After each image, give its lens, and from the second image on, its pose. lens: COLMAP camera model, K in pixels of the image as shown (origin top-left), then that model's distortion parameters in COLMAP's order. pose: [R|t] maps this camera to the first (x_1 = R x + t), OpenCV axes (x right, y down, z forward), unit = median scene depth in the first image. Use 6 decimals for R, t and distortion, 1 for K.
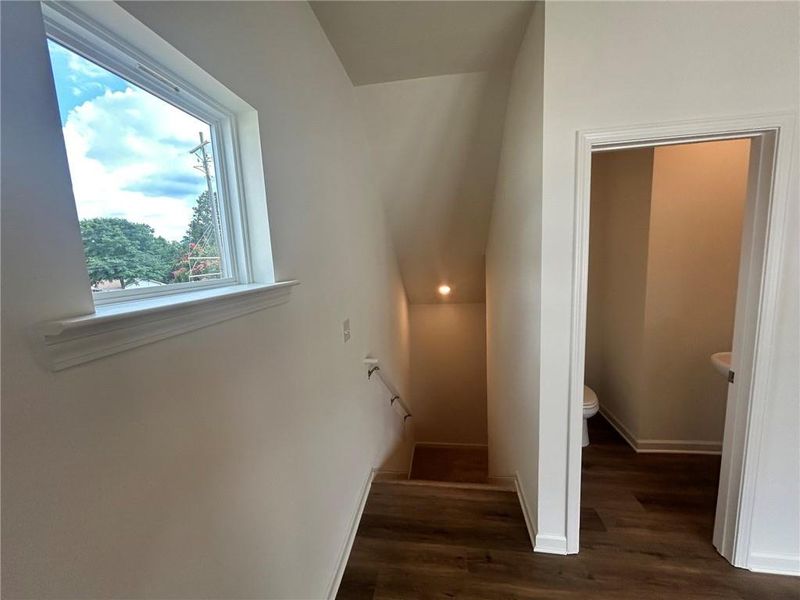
lens RADIAL K [[324.9, 0, 399.2], [0, 324.9, 299.6], [0, 0, 1]] dist [0.000353, 0.000659]
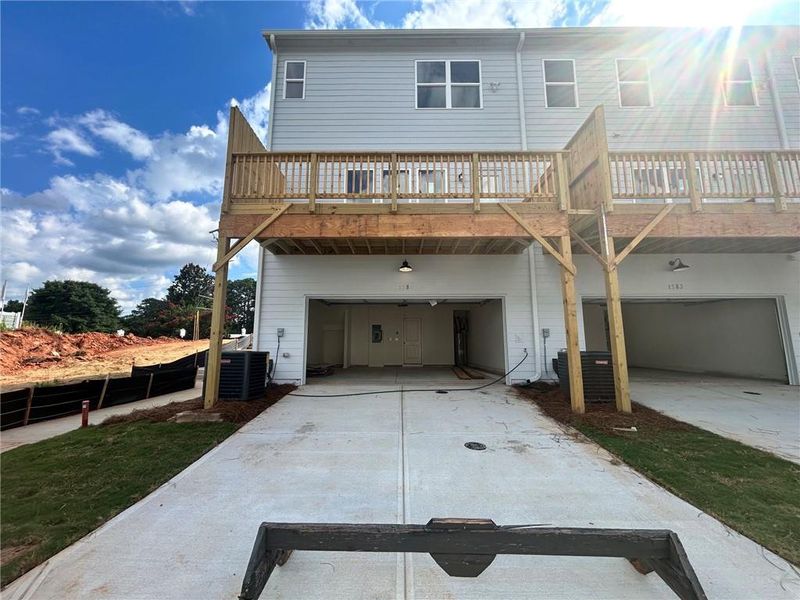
lens RADIAL K [[324.9, 0, 399.7], [0, 324.9, 299.3], [0, 0, 1]] dist [0.000353, 0.000659]
pose [[0.988855, 0.071619, 0.130523, 0.031177], [-0.030868, 0.956271, -0.290849, 0.117936], [-0.145646, 0.283579, 0.947824, -0.219335]]
